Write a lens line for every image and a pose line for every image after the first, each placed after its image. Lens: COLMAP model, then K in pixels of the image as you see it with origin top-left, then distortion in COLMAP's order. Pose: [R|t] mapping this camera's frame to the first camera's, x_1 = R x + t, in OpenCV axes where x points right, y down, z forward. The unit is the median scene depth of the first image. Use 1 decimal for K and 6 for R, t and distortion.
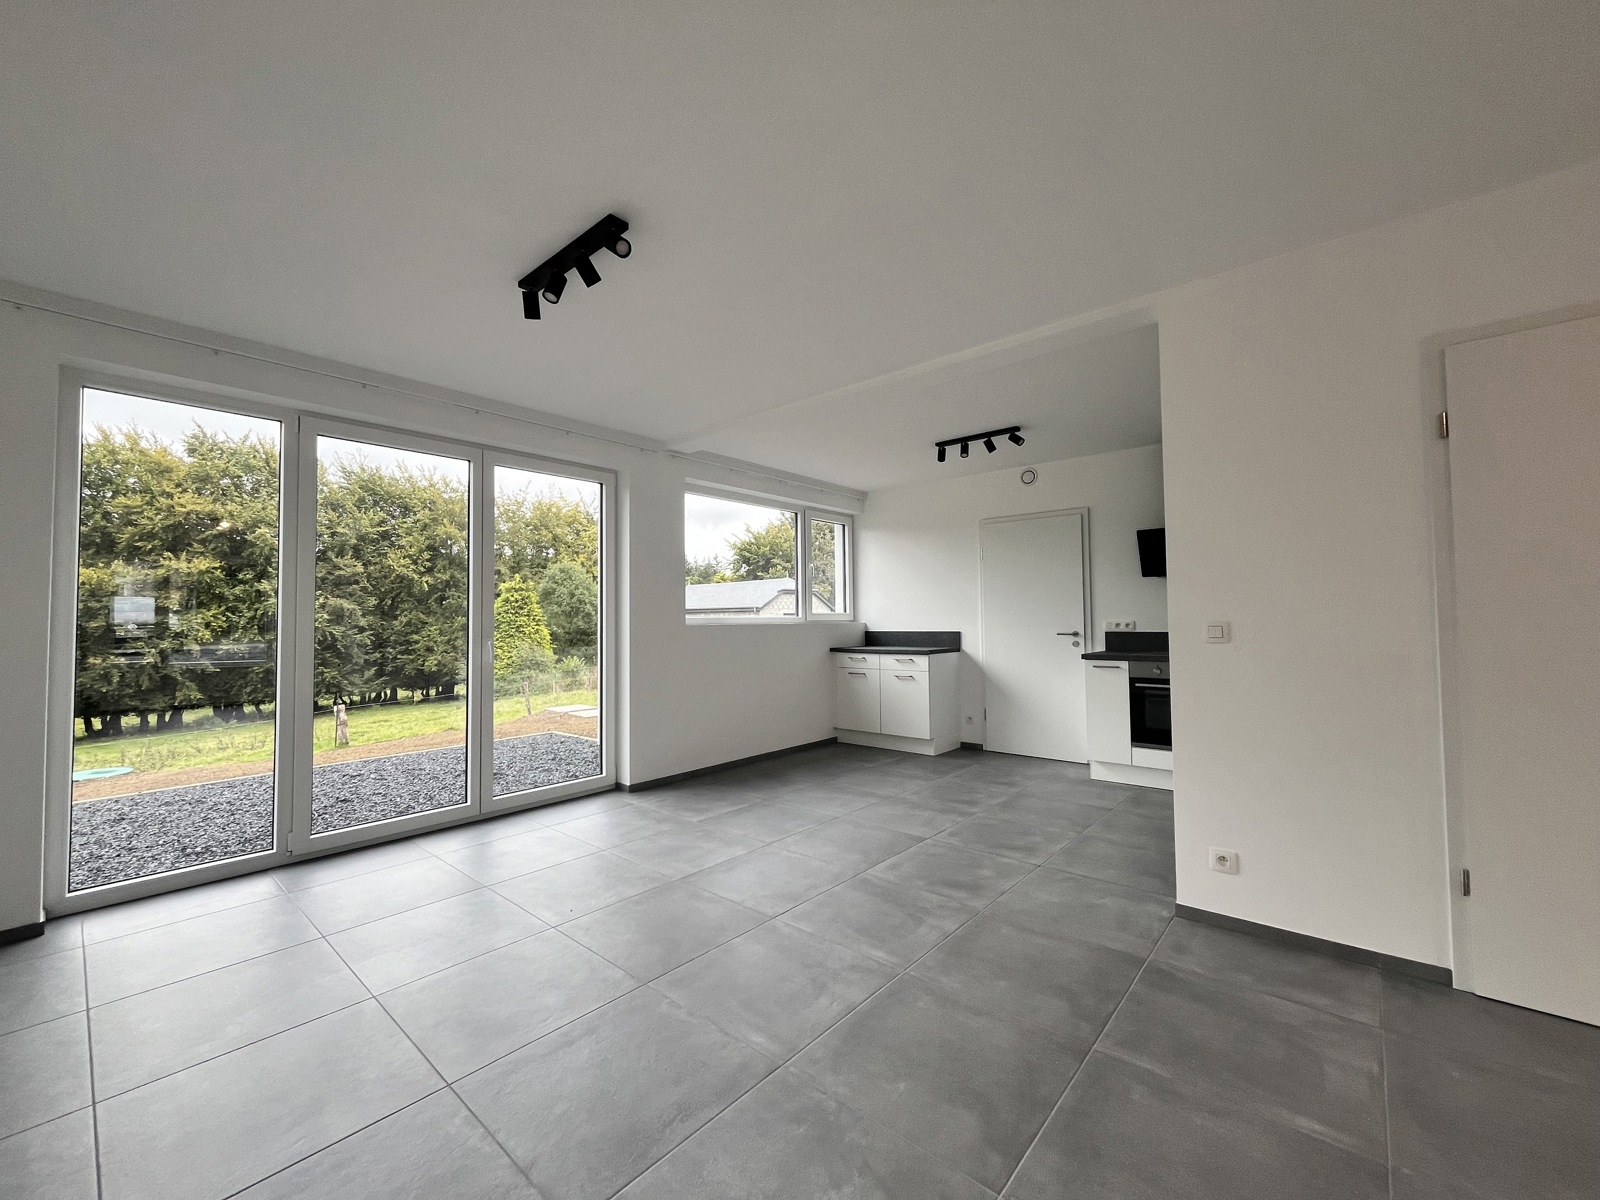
lens RADIAL K [[644.4, 0, 804.5], [0, 644.4, 596.1], [0, 0, 1]] dist [-0.005286, -0.000373]
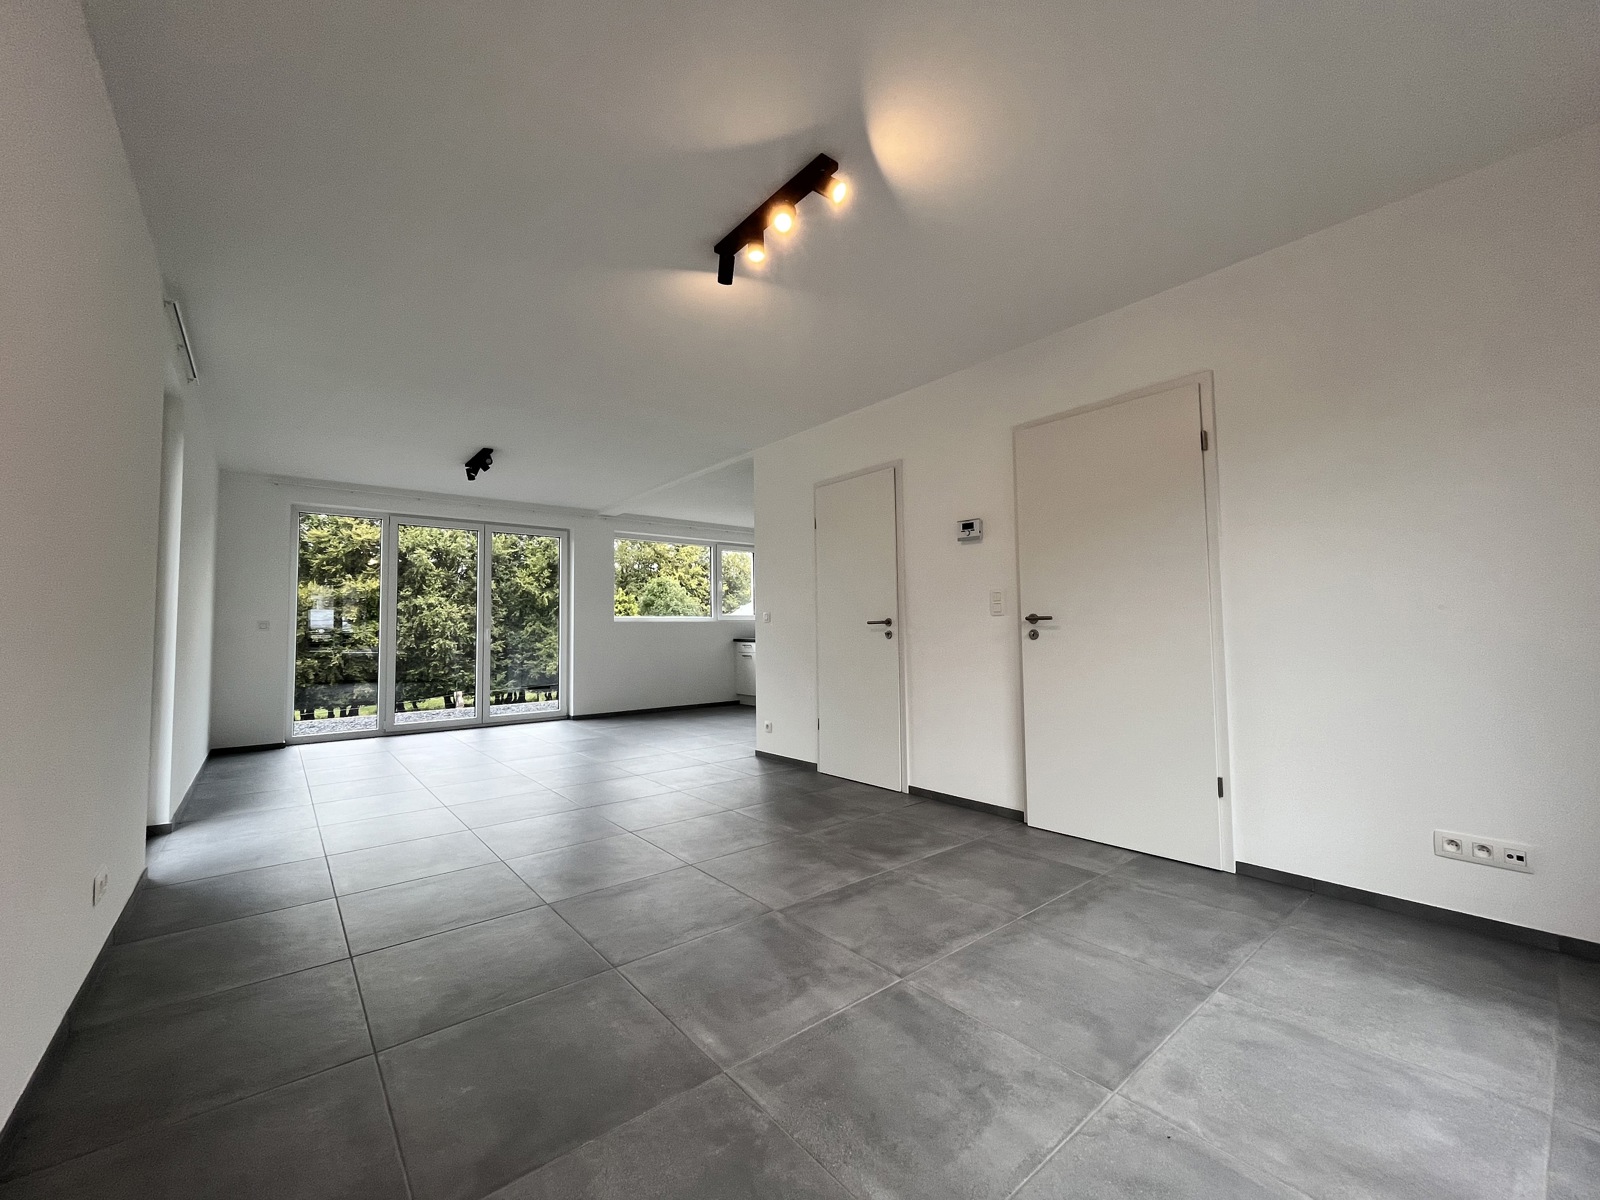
lens RADIAL K [[646.1, 0, 800.0], [0, 646.1, 600.0], [0, 0, 1]] dist [-0.002274, -0.000006]
pose [[0.984991, -0.011493, -0.172220, 0.074611], [0.009832, 0.999897, -0.010495, 0.001562], [0.172323, 0.008644, 0.985003, -0.069979]]
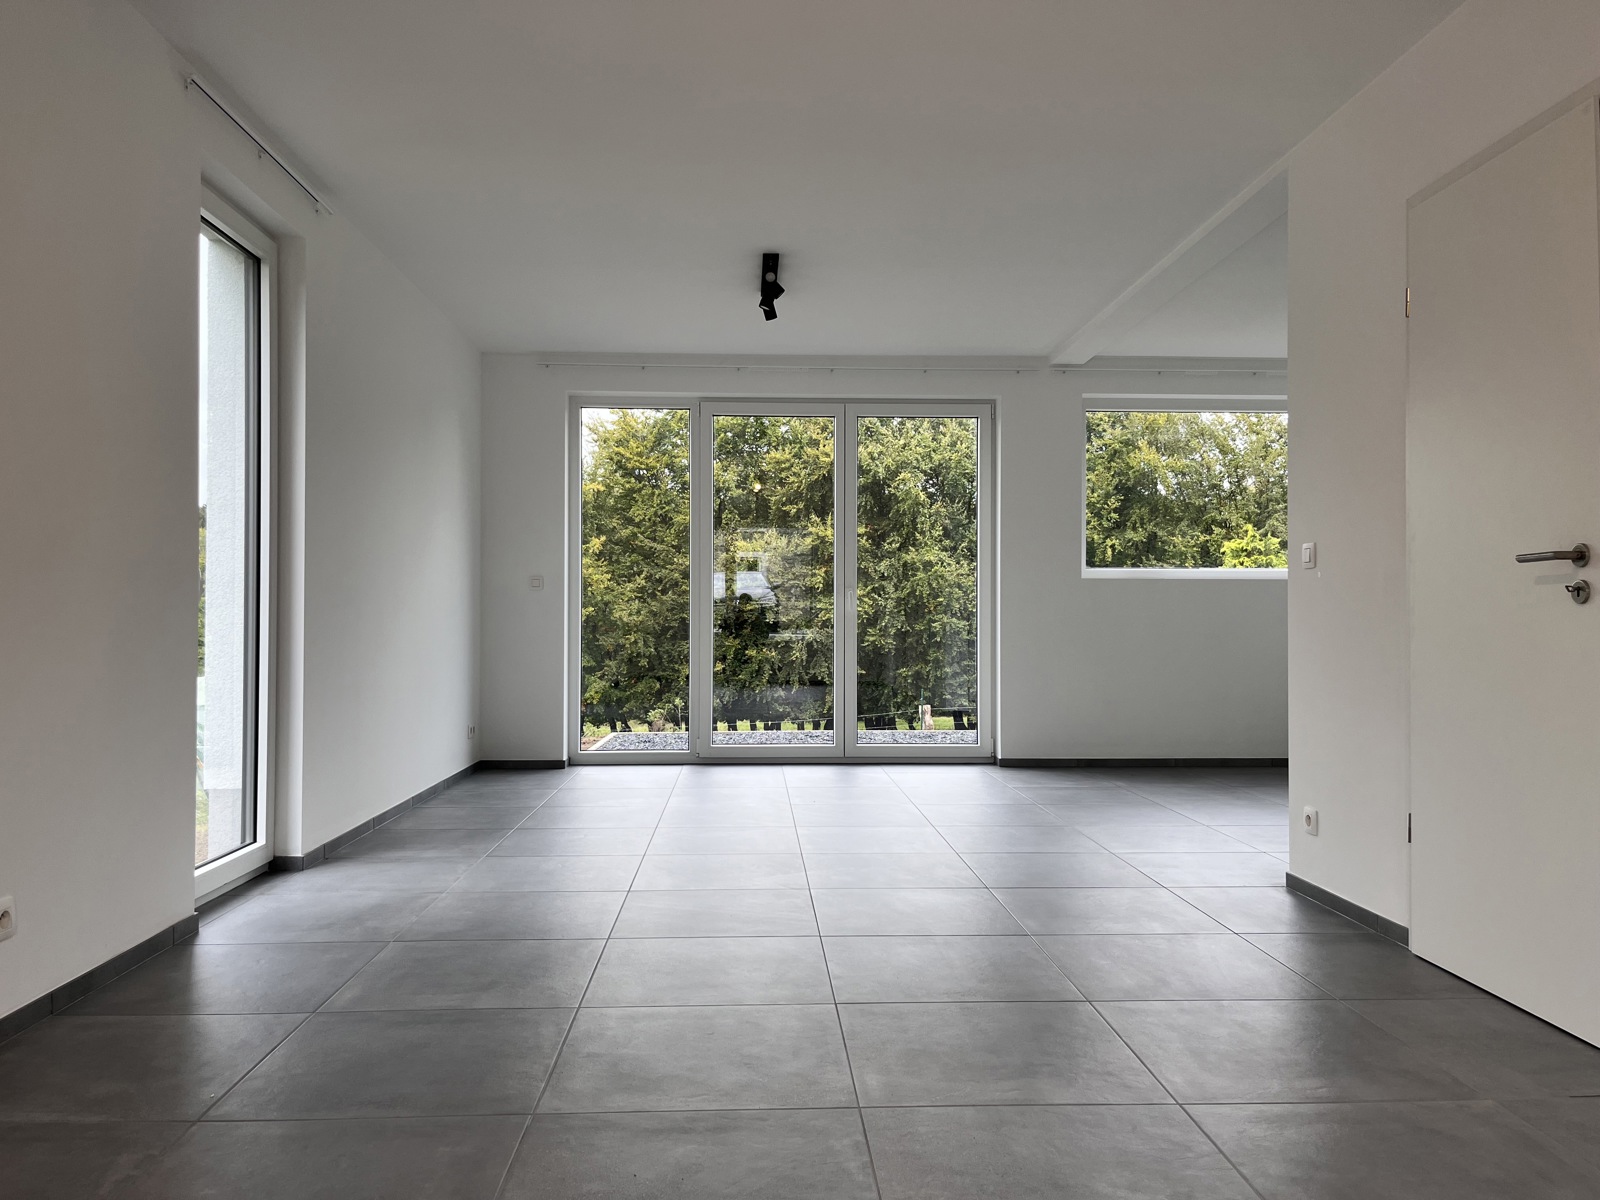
lens RADIAL K [[1217.0, 0, 800.0], [0, 1217.0, 600.0], [0, 0, 1]] dist [0.017856, -0.000854]
pose [[0.686926, 0.001617, -0.726725, 0.091386], [0.018270, 0.999643, 0.019494, 0.004772], [0.726497, -0.026669, 0.686652, -0.041140]]
